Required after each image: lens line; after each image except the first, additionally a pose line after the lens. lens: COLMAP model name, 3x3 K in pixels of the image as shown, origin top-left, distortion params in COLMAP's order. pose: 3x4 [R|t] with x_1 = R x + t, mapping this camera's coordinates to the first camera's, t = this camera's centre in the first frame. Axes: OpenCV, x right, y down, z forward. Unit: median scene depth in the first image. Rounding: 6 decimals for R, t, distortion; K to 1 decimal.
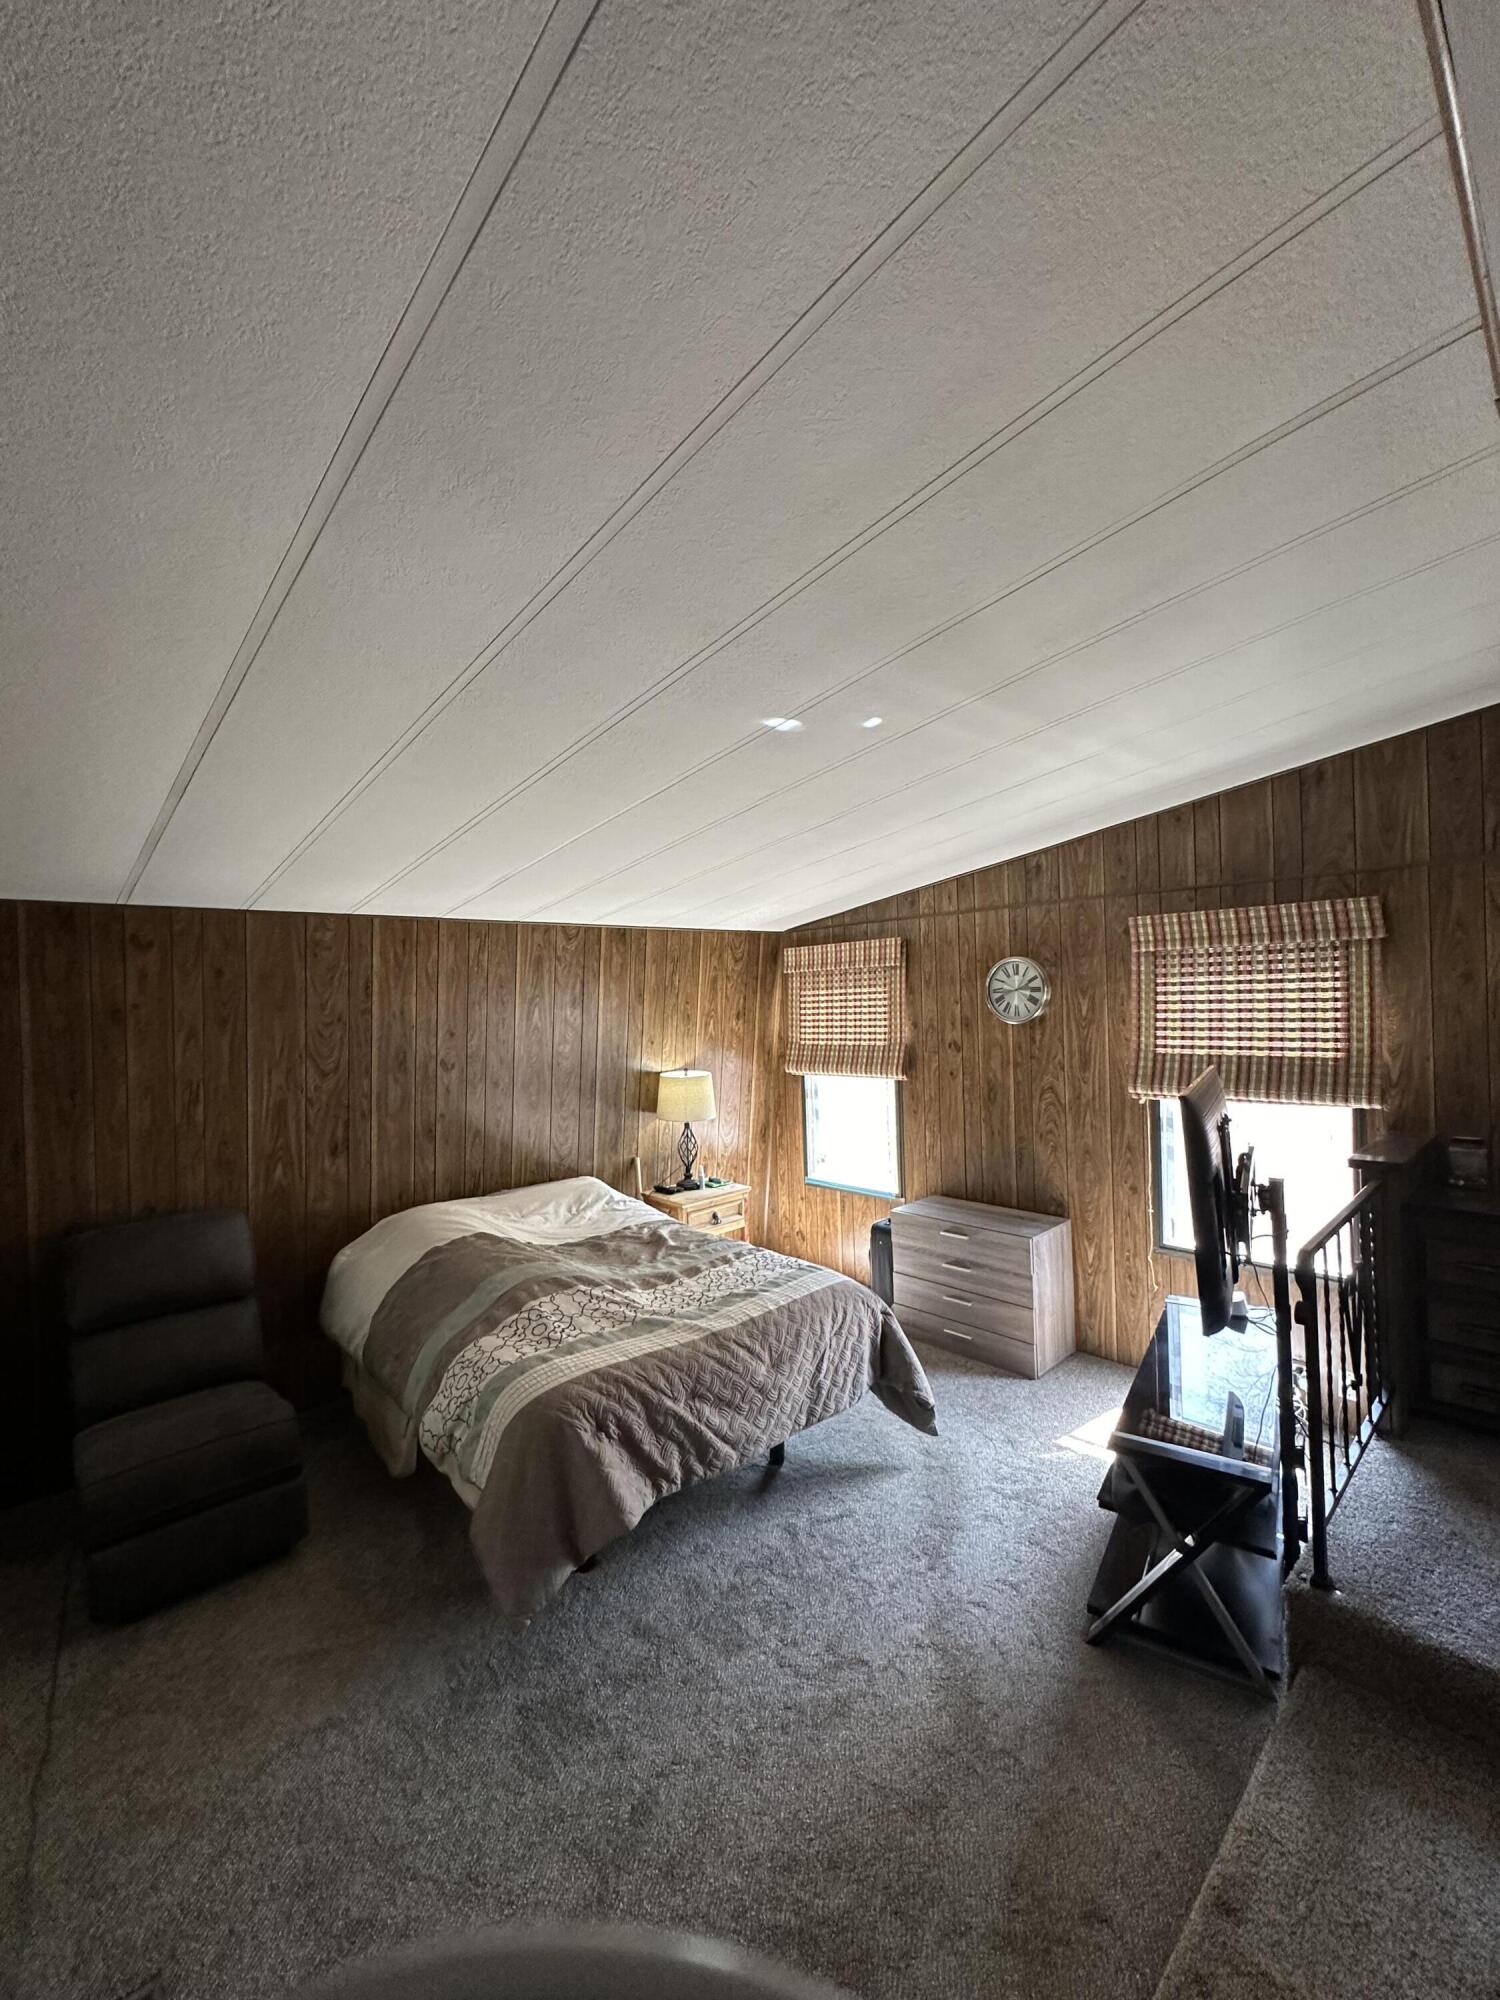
lens RADIAL K [[830.3, 0, 748.1], [0, 830.3, 999.0], [0, 0, 1]] dist [-0.000038, 0.000713]
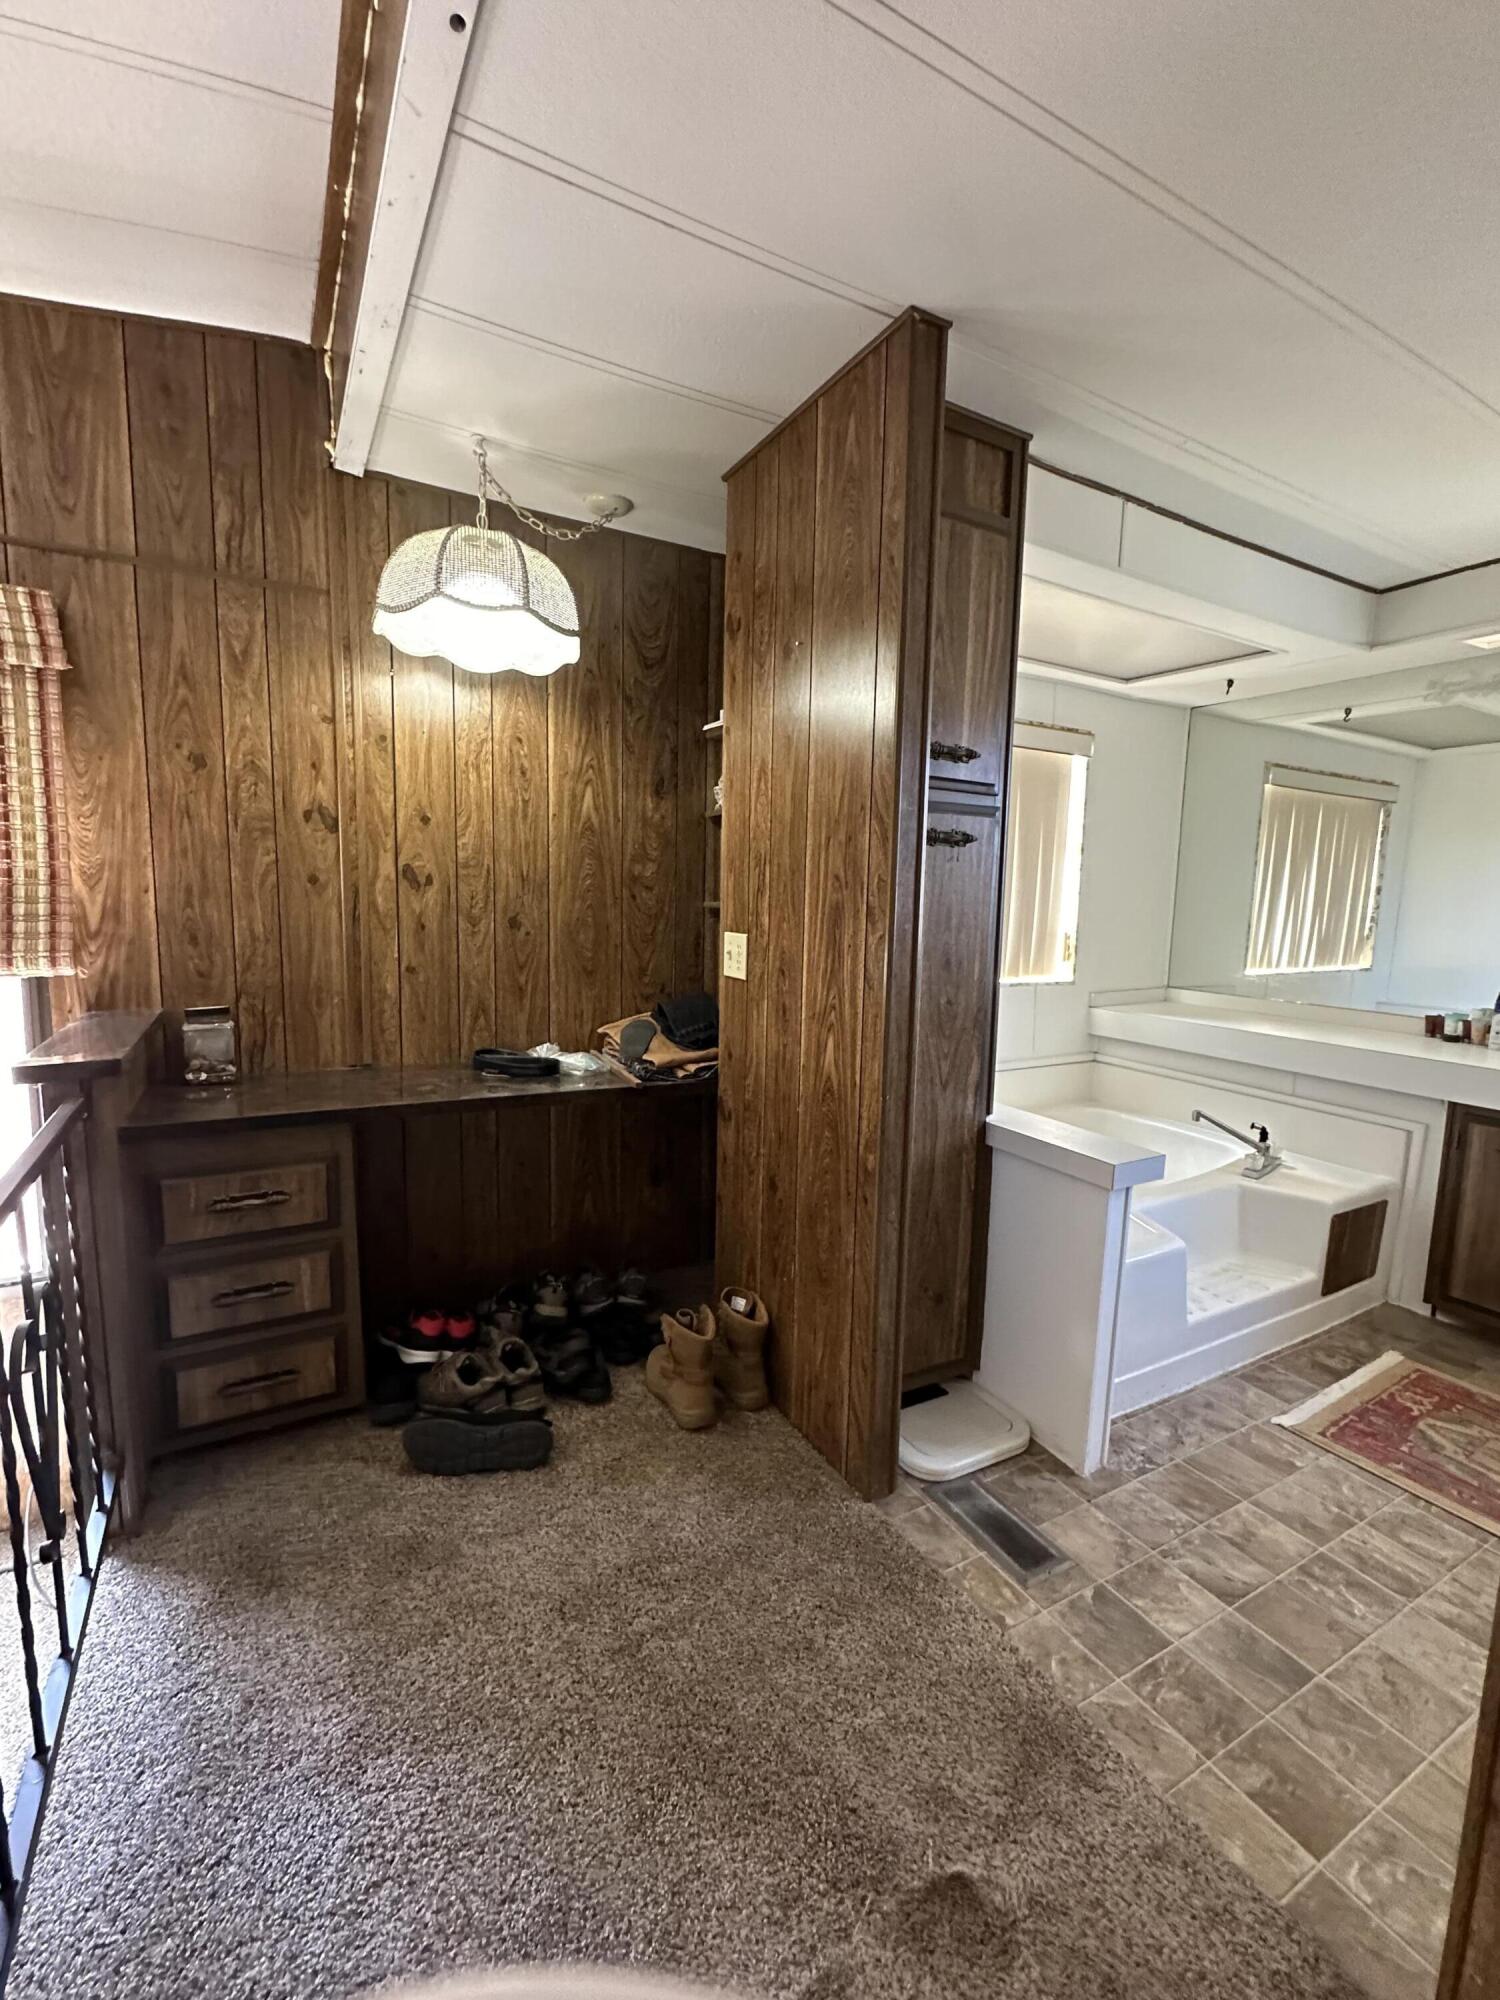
lens RADIAL K [[860.6, 0, 753.9], [0, 860.6, 1001.8], [0, 0, 1]] dist [-0.004721, 0.000397]
pose [[0.243403, -0.087546, 0.965966, 0.255226], [-0.027462, 0.994897, 0.097087, 0.068527], [-0.969536, -0.050158, 0.239757, 0.339054]]
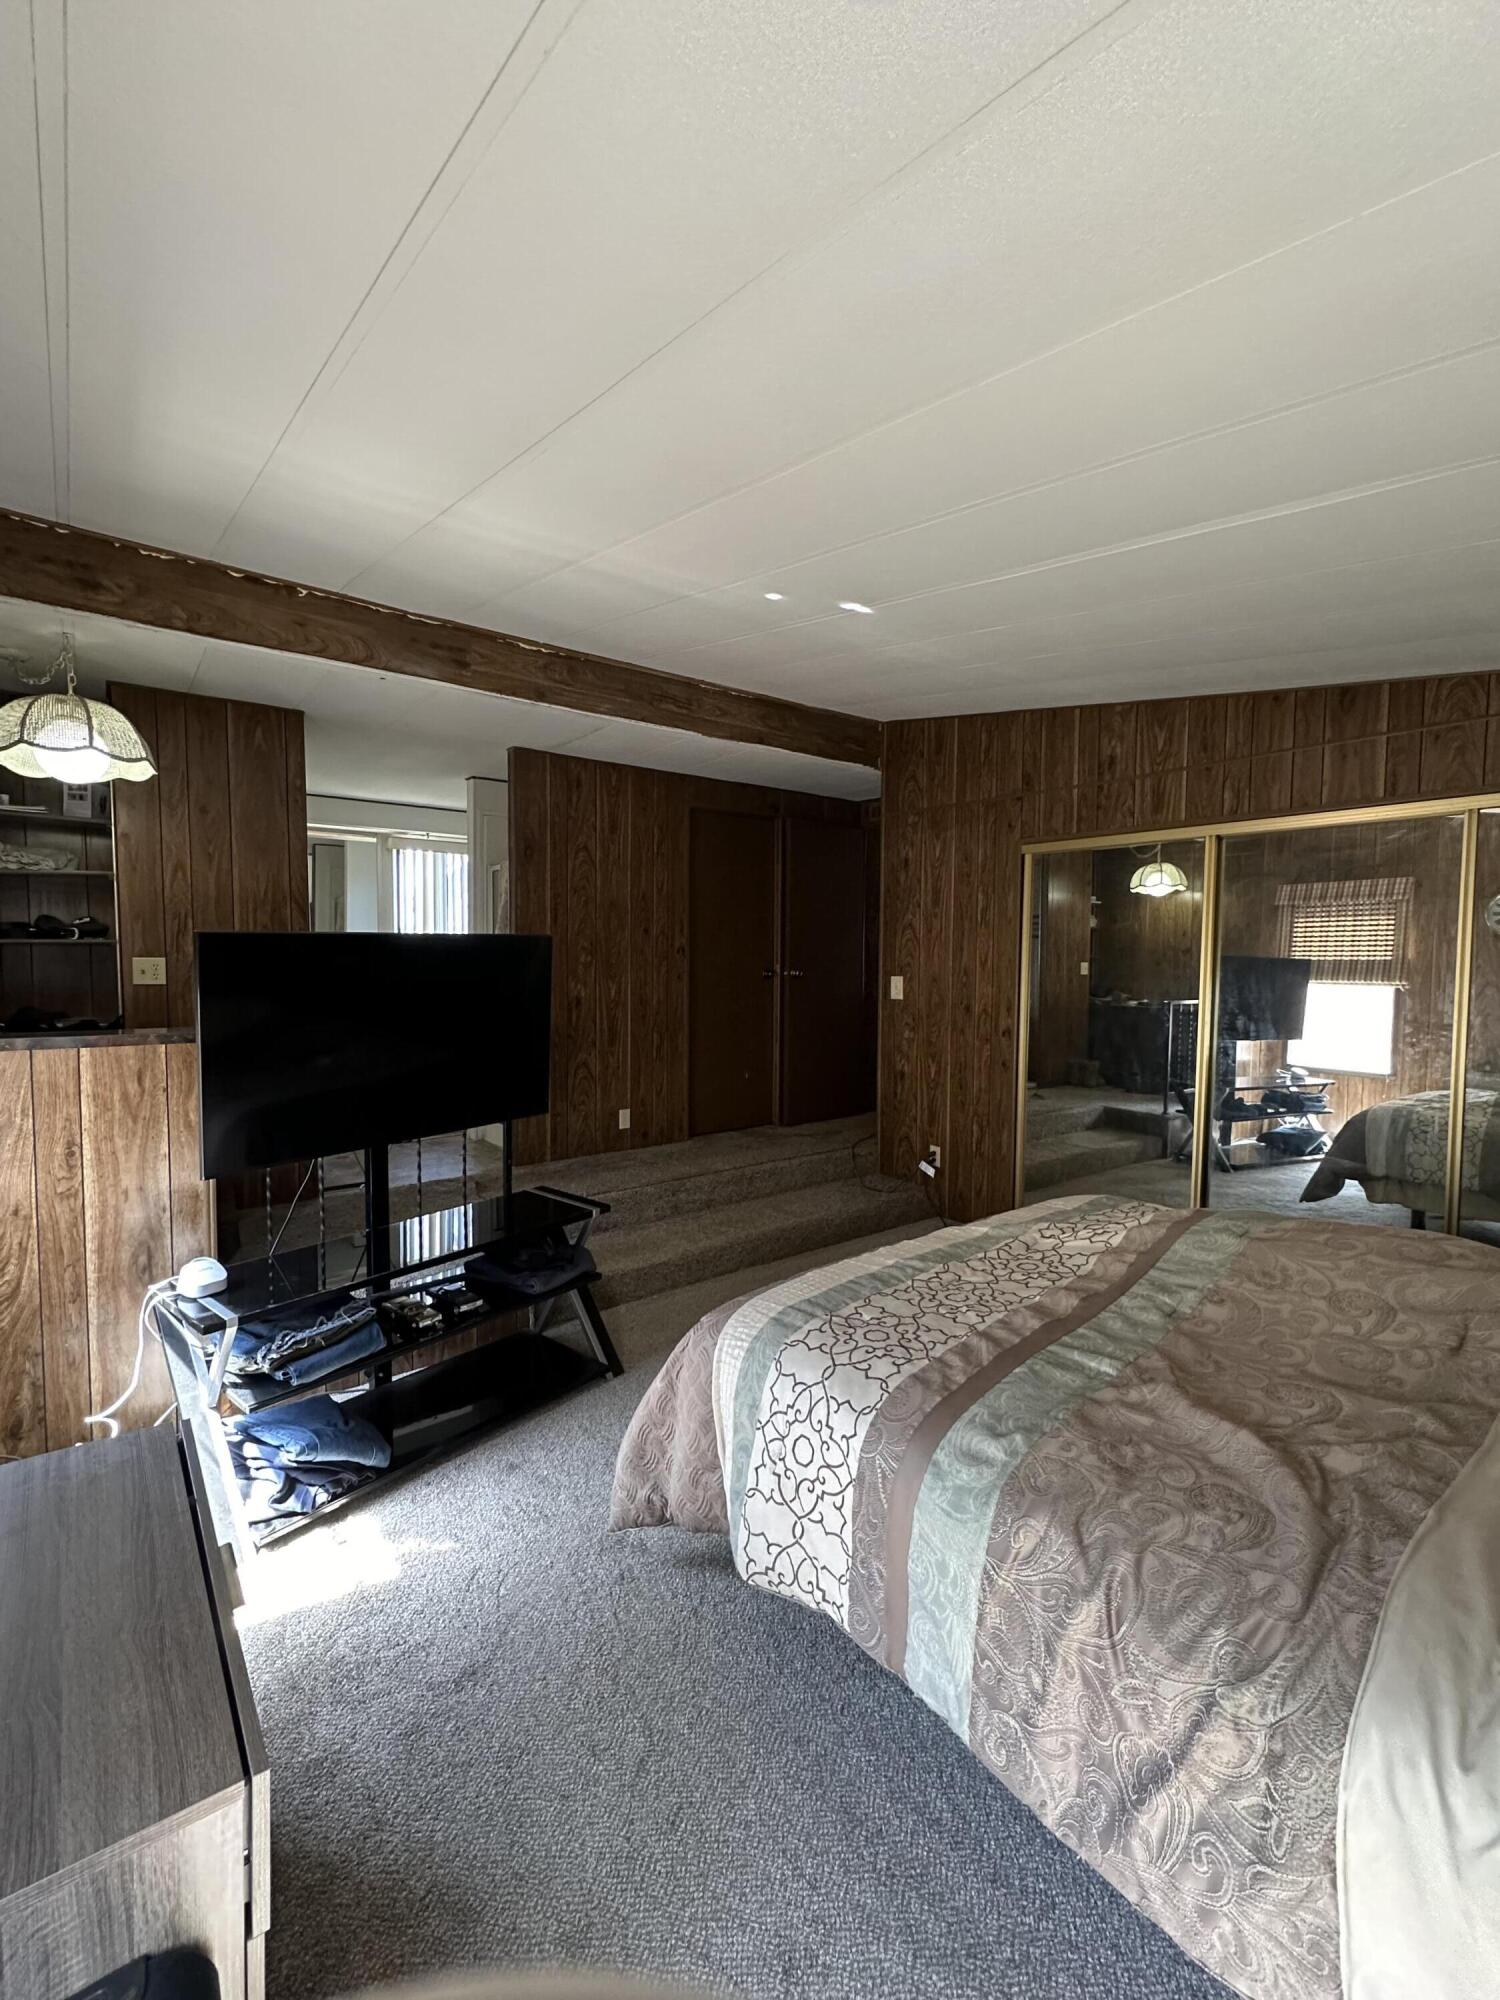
lens RADIAL K [[836.1, 0, 773.3], [0, 836.1, 991.2], [0, 0, 1]] dist [-0.000720, 0.000083]
pose [[-0.995254, 0.023196, 0.094510, 0.035024], [0.027235, 0.998760, 0.041679, 0.096364], [-0.093426, 0.044055, -0.994651, 1.375462]]
